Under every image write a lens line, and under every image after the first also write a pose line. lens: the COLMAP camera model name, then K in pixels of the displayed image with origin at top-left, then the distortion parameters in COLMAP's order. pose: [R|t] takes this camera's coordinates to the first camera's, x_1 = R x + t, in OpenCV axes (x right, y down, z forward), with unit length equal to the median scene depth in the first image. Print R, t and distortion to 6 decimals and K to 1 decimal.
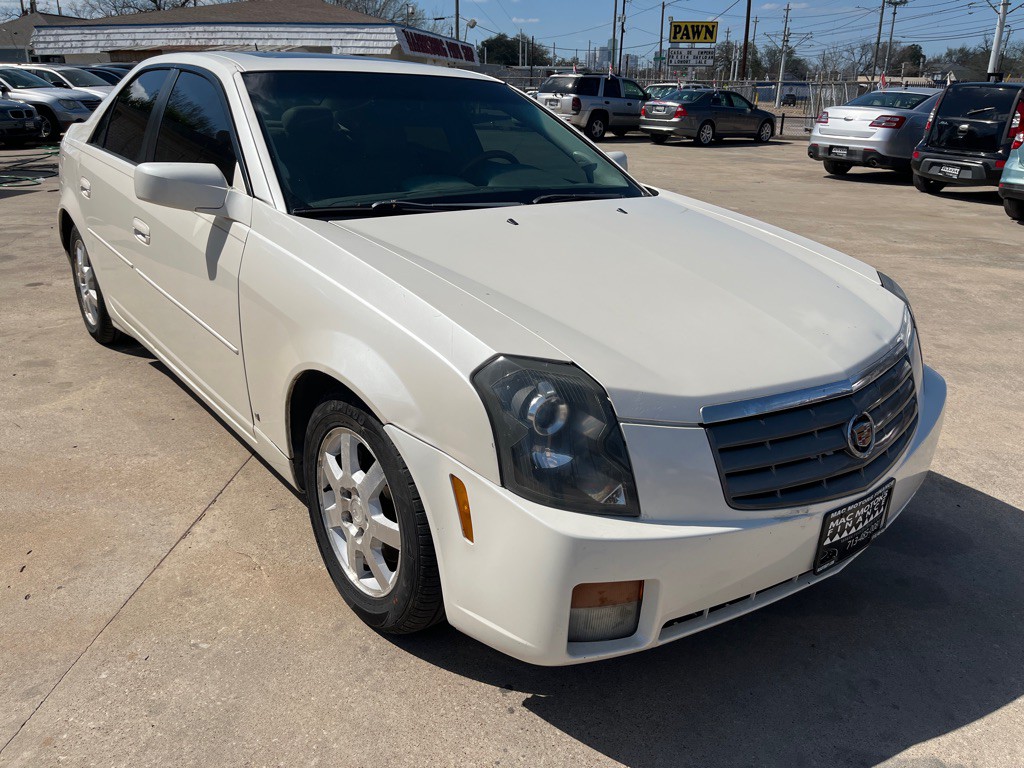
lens RADIAL K [[780.7, 0, 515.6], [0, 780.7, 393.8], [0, 0, 1]] dist [0.066332, -0.104026]
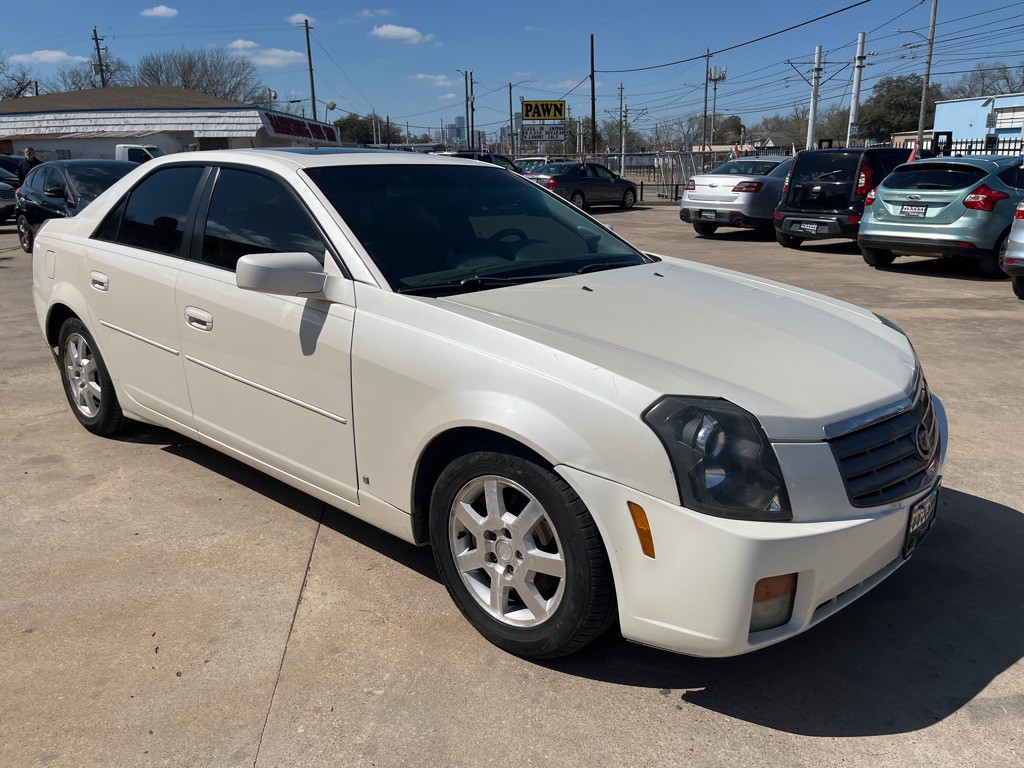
lens RADIAL K [[780.7, 0, 511.2], [0, 780.7, 392.7], [0, 0, 1]] dist [0.066332, -0.104026]
pose [[0.984389, -0.076270, 0.158621, -0.264264], [0.089604, 0.992865, -0.078675, 0.011292], [-0.151489, 0.091660, 0.984200, -0.087836]]
